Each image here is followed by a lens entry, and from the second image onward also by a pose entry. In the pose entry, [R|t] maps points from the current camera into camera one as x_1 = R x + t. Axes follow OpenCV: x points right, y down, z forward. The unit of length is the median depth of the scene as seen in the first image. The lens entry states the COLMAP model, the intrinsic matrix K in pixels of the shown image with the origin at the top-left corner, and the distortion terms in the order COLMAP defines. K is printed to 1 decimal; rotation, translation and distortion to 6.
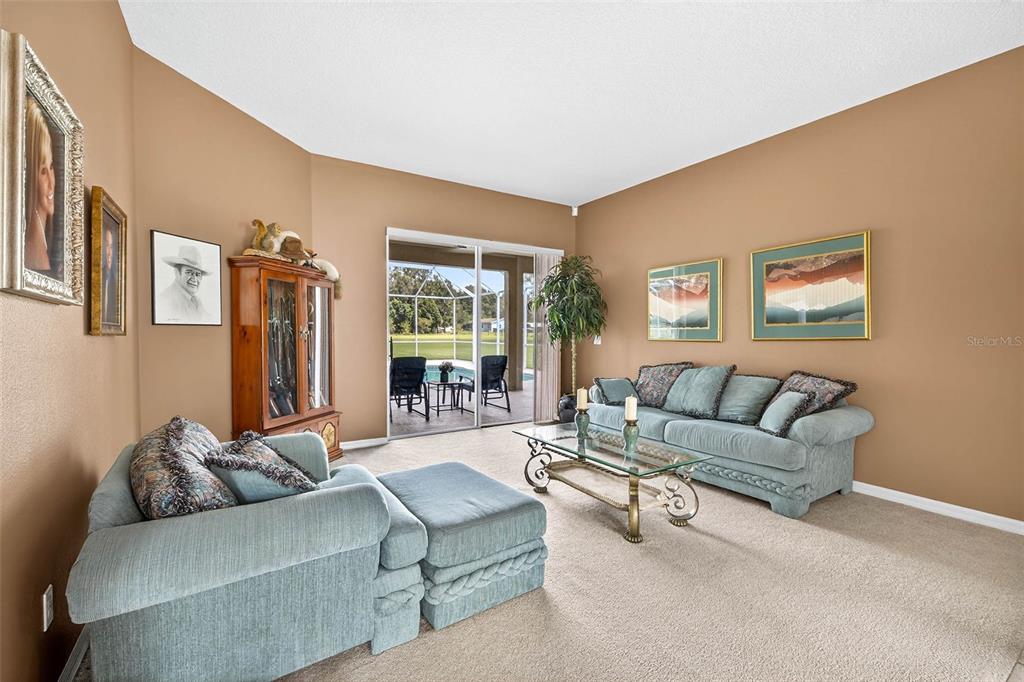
lens RADIAL K [[432.6, 0, 513.1], [0, 432.6, 337.2], [0, 0, 1]] dist [0.004081, 0.000054]
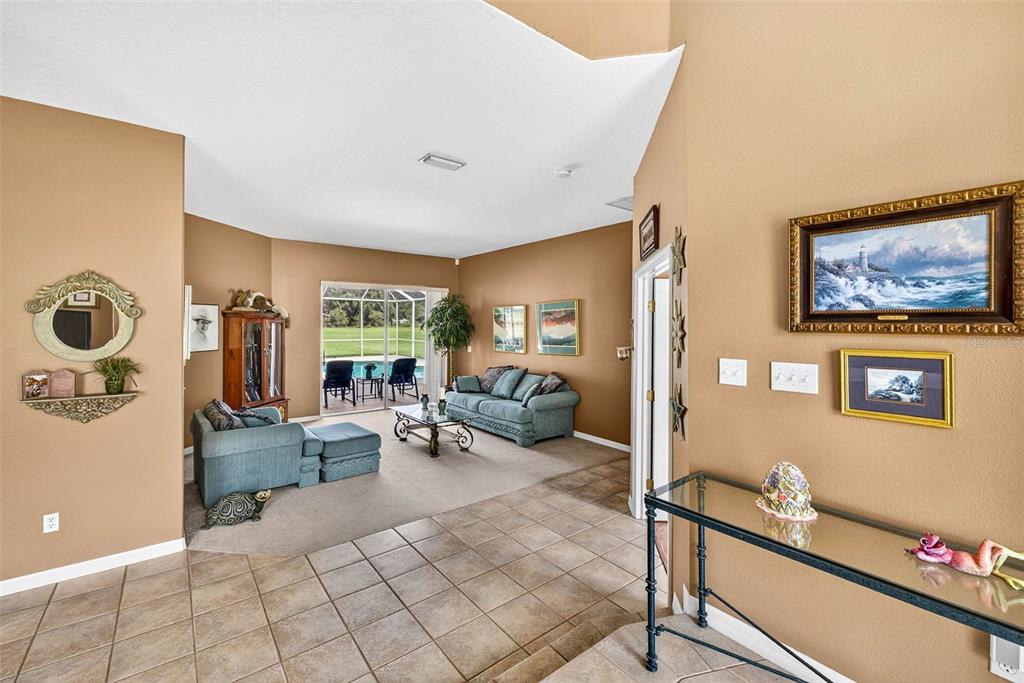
lens RADIAL K [[432.6, 0, 515.8], [0, 432.6, 322.0], [0, 0, 1]] dist [0.004081, 0.000054]
pose [[0.995497, 0.002790, 0.094749, 0.354502], [-0.001559, 0.999913, -0.013064, -0.115446], [-0.094777, 0.012858, 0.995416, -0.845977]]
